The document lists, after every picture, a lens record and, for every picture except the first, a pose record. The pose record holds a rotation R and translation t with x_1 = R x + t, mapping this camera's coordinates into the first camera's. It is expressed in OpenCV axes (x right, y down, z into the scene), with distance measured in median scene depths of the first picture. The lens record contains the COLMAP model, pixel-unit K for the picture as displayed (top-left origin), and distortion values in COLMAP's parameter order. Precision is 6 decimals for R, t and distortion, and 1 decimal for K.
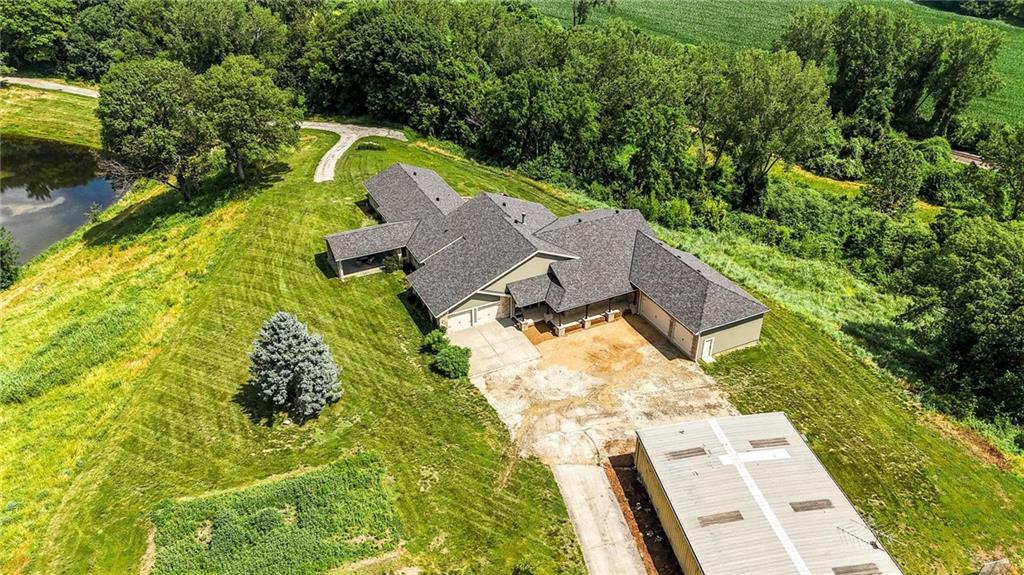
lens RADIAL K [[755.7, 0, 510.7], [0, 755.7, 285.6], [0, 0, 1]] dist [0.065472, -0.064855]
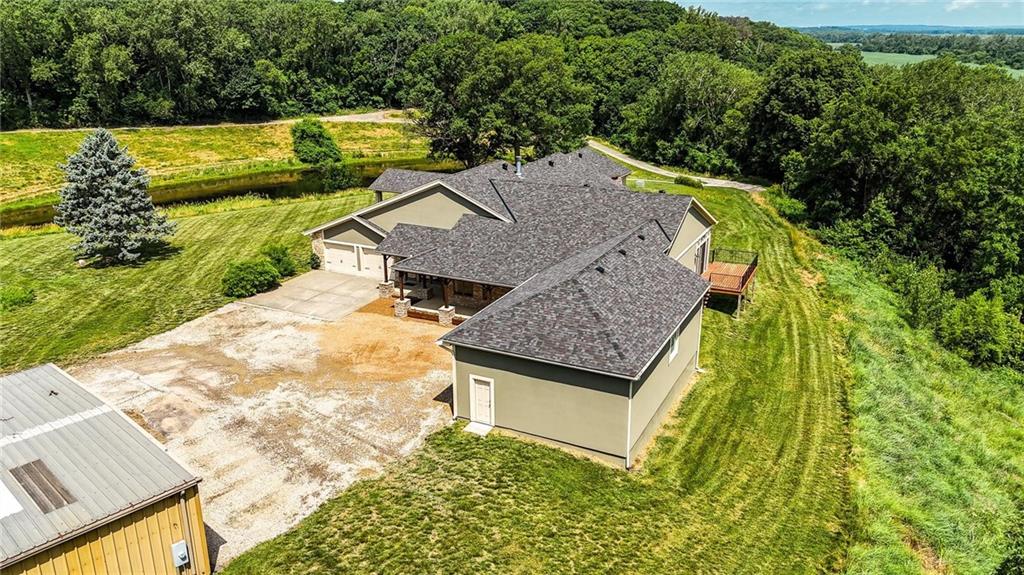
lens RADIAL K [[755.7, 0, 515.4], [0, 755.7, 283.6], [0, 0, 1]] dist [0.065472, -0.064855]
pose [[0.606211, 0.247209, -0.755907, 0.560784], [-0.413174, 0.910027, -0.033739, 0.024905], [0.679556, 0.332774, 0.653809, 0.664190]]
